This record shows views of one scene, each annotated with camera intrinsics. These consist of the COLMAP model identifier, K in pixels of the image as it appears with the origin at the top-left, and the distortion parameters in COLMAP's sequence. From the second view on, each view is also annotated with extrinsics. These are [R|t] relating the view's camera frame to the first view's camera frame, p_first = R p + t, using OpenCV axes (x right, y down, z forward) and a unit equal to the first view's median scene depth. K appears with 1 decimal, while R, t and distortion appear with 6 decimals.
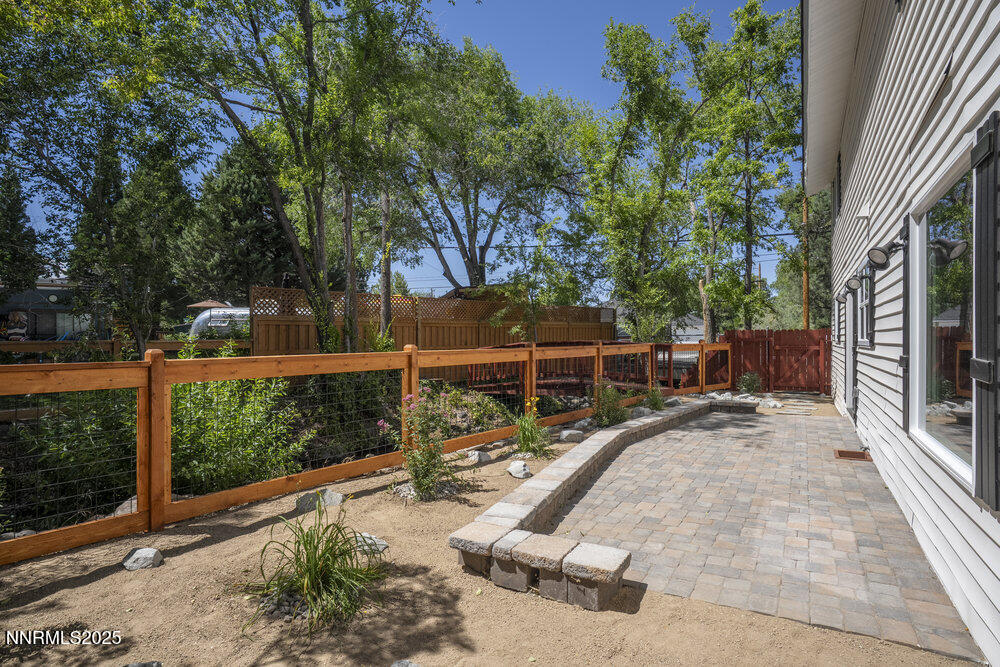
lens RADIAL K [[520.4, 0, 499.8], [0, 520.4, 346.4], [0, 0, 1]] dist [-0.038620, 0.000305]
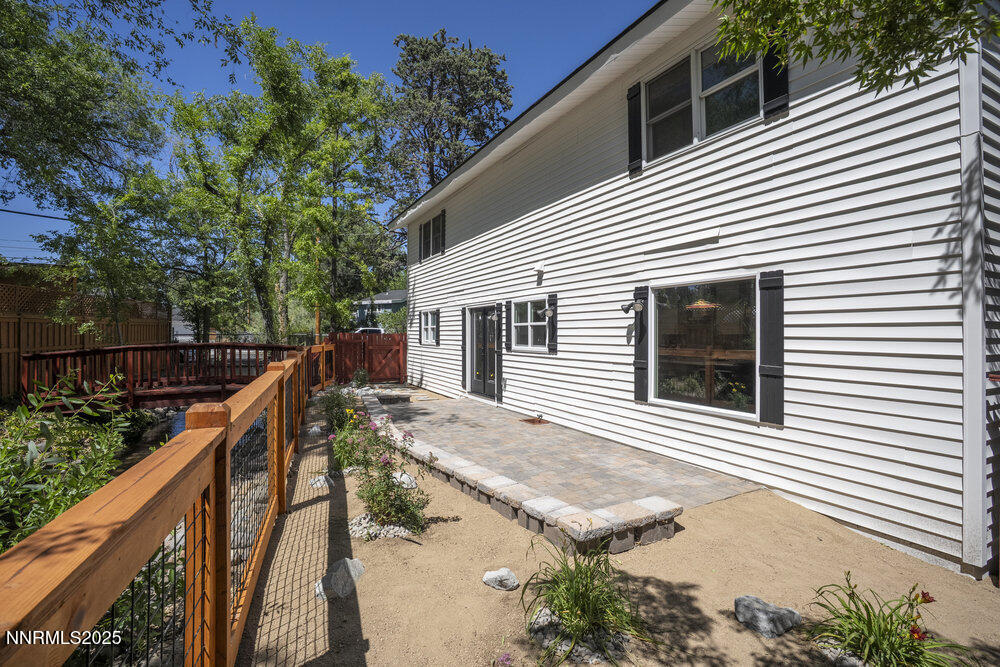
lens RADIAL K [[467.8, 0, 500.0], [0, 467.8, 333.5], [0, 0, 1]] dist [-0.046507, 0.000570]
pose [[0.533039, 0.011876, 0.846007, -0.893871], [0.000887, 0.999893, -0.014595, -0.055134], [-0.846090, 0.008531, 0.532971, 0.490205]]
